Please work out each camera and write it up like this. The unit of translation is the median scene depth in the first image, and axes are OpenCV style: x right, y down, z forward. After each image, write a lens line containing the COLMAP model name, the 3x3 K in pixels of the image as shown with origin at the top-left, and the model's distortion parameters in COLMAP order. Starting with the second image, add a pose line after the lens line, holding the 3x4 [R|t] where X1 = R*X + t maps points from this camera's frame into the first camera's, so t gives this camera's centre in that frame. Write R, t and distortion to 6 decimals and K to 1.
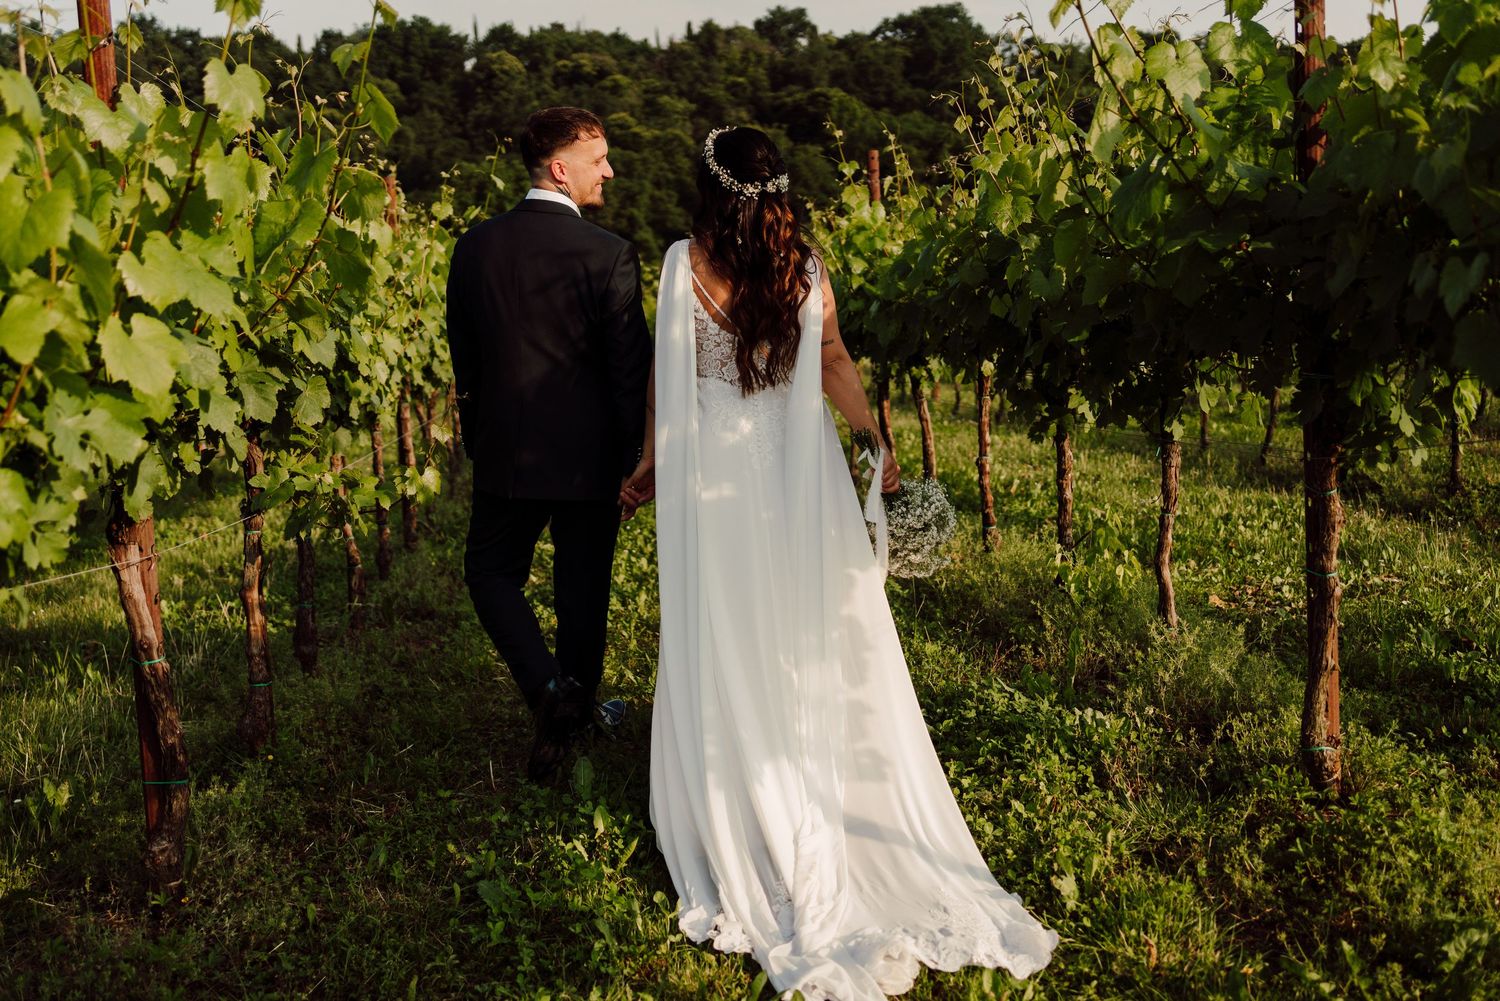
lens RADIAL K [[1607.8, 0, 750.0], [0, 1607.8, 500.5], [0, 0, 1]] dist [-0.007740, 0.043550]
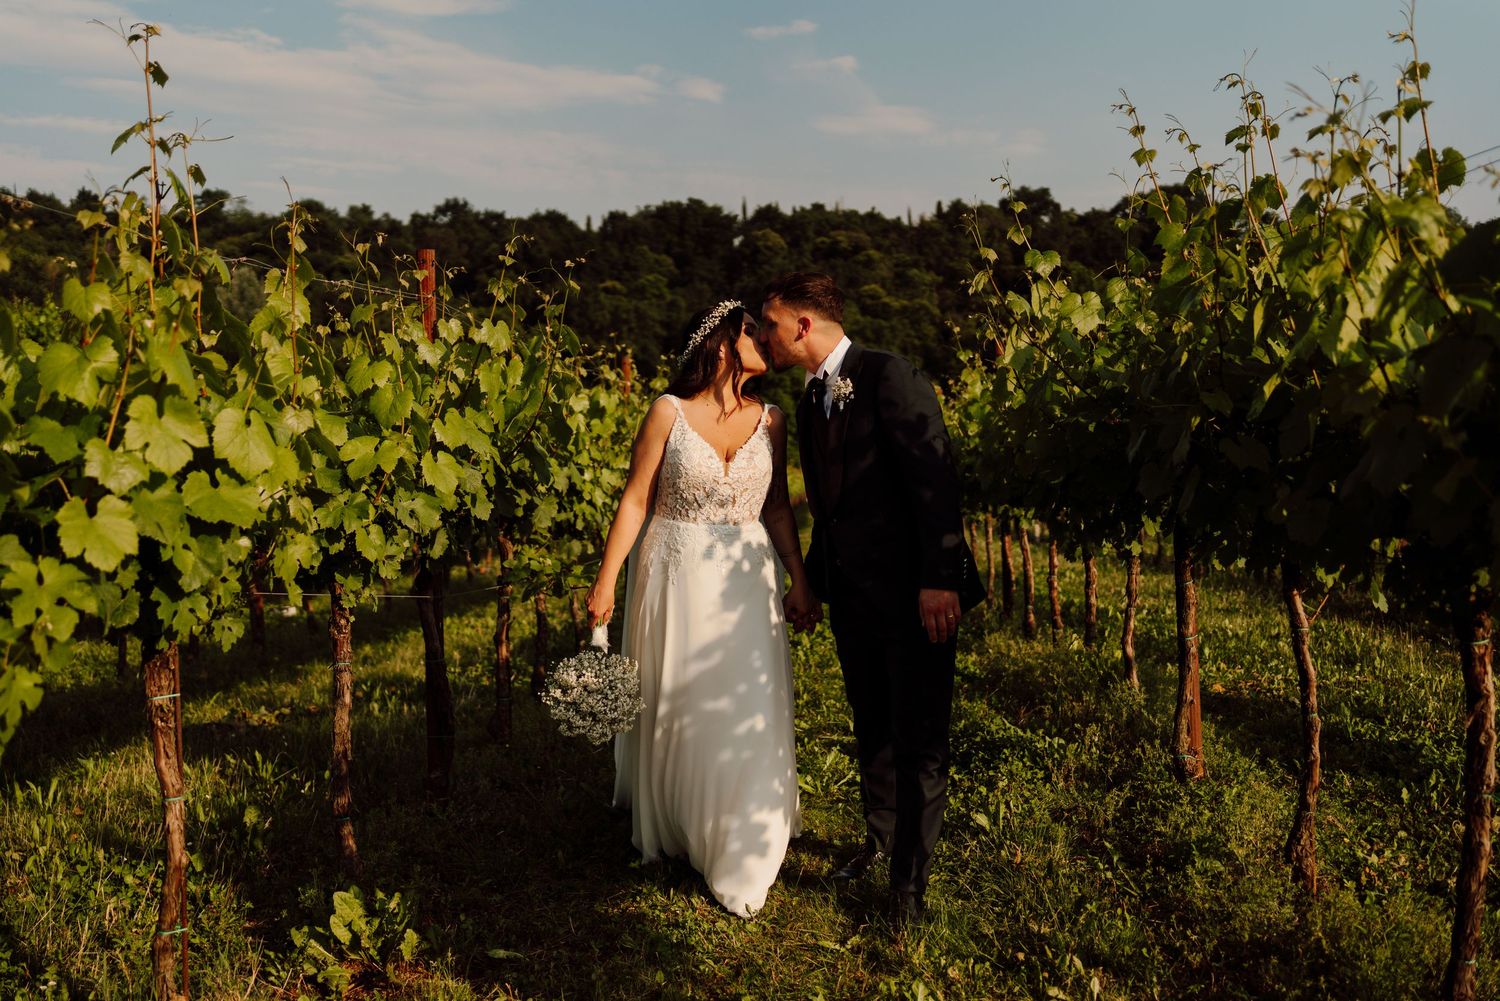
lens RADIAL K [[1545.0, 0, 750.0], [0, 1545.0, 500.5], [0, 0, 1]] dist [0.005326, 0.018104]
pose [[0.986723, 0.021362, -0.161001, 0.173277], [-0.036597, 0.995061, -0.092269, 0.061415], [0.158235, 0.096937, 0.982632, -0.460556]]
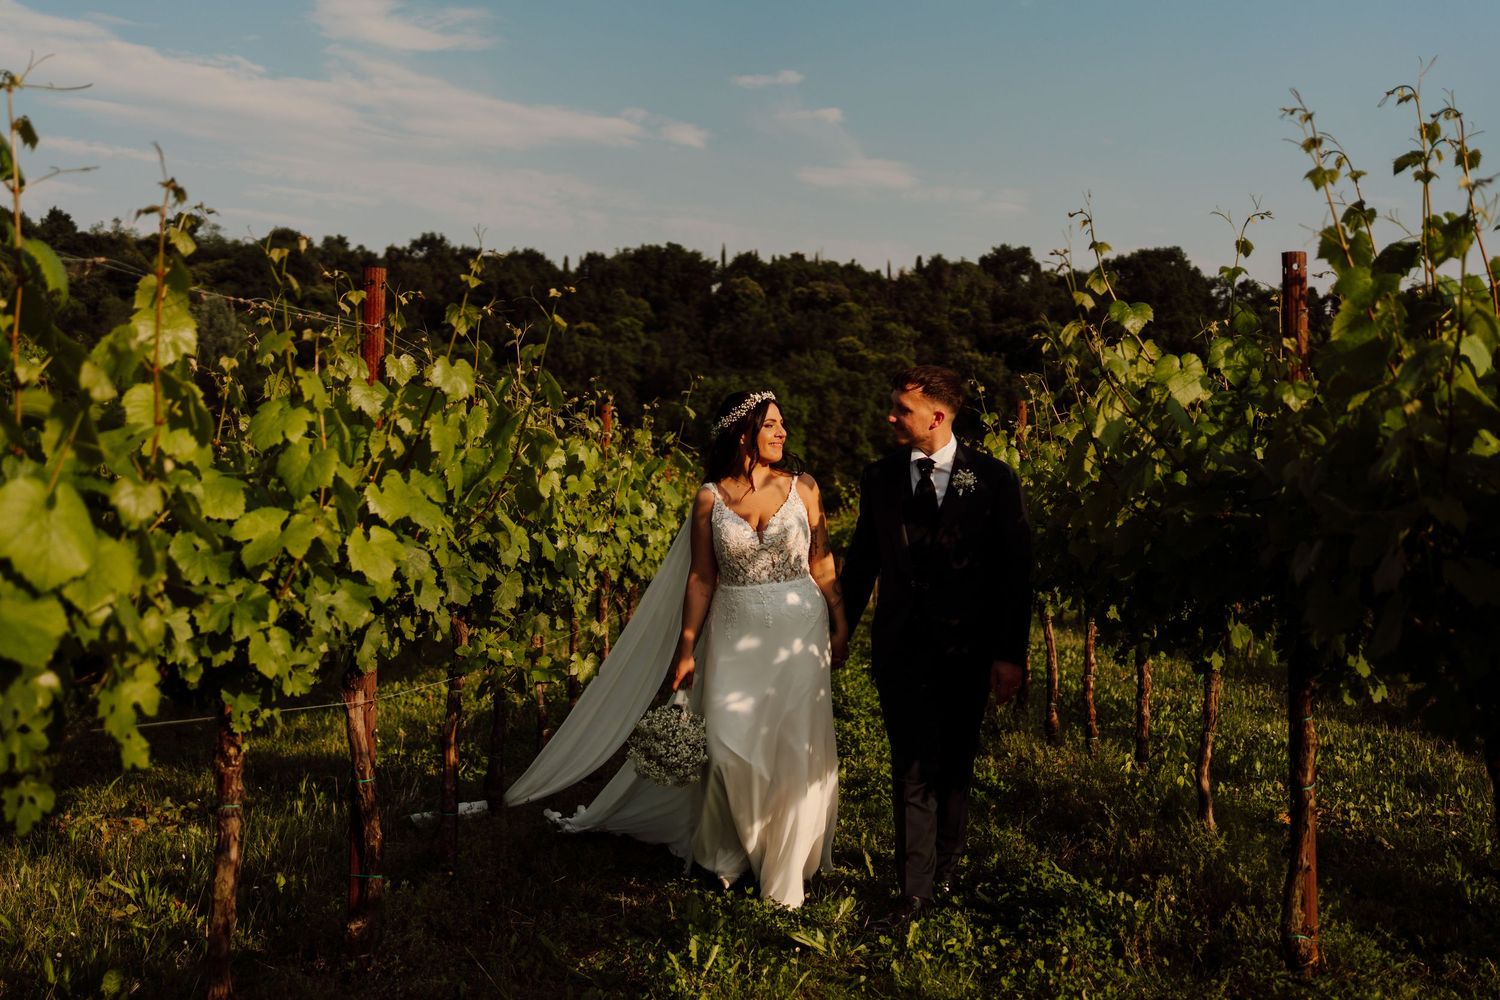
lens RADIAL K [[1545.0, 0, 750.0], [0, 1545.0, 500.0], [0, 0, 1]] dist [0.005326, 0.018104]
pose [[0.988554, 0.054379, -0.140728, 0.093362], [-0.072104, 0.989648, -0.124088, 0.005734], [0.132524, 0.132814, 0.982241, -0.206309]]
